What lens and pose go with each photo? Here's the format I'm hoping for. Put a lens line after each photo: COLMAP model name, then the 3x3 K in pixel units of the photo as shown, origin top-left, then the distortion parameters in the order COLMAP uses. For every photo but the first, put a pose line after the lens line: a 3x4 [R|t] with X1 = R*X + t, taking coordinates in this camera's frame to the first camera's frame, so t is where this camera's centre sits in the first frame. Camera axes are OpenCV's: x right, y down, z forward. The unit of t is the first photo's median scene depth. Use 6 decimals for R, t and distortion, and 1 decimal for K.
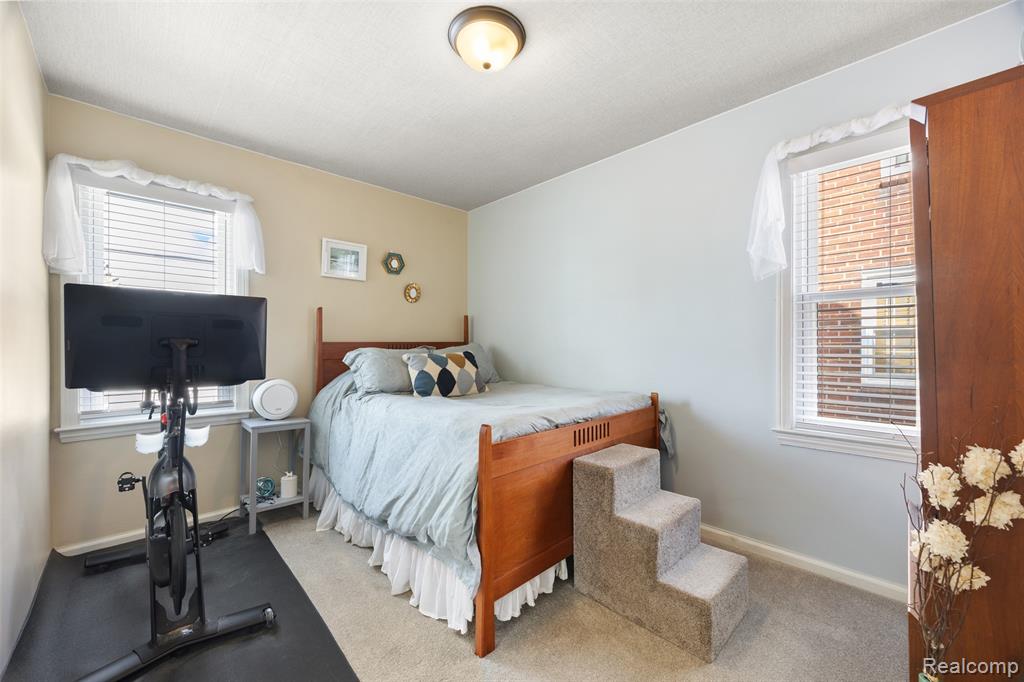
lens RADIAL K [[397.6, 0, 515.9], [0, 397.6, 345.5], [0, 0, 1]] dist [-0.003772, -0.000279]
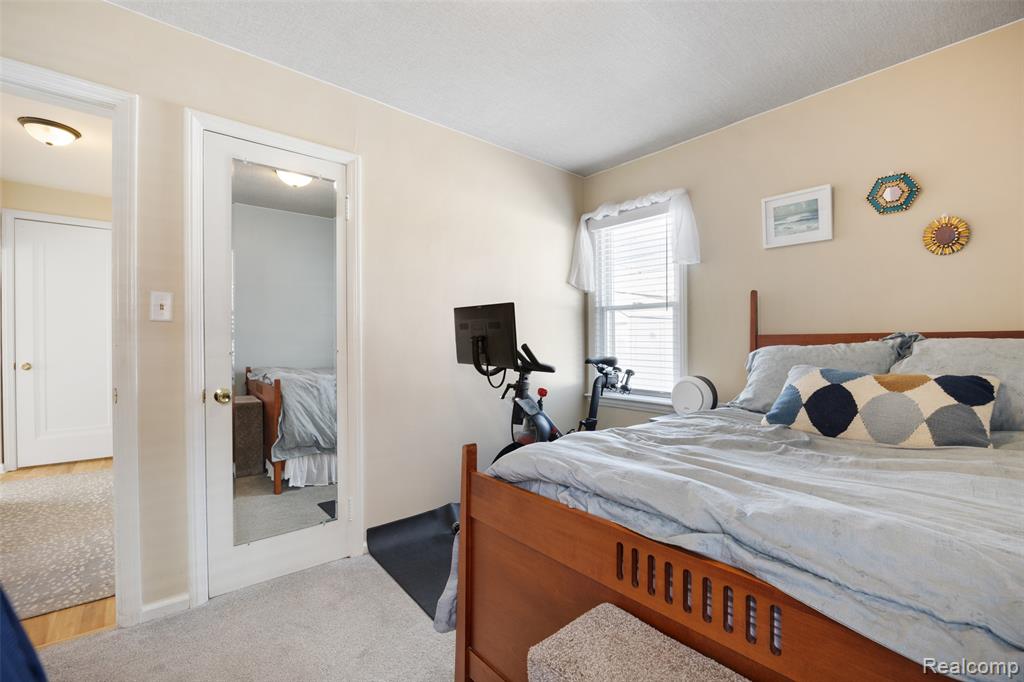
lens RADIAL K [[445.1, 0, 515.4], [0, 445.1, 339.8], [0, 0, 1]] dist [-0.002503, -0.000059]
pose [[-0.058012, 0.000417, -0.998316, 0.462155], [0.004966, 0.999988, 0.000129, -0.003696], [0.998304, -0.004950, -0.058013, 0.667232]]
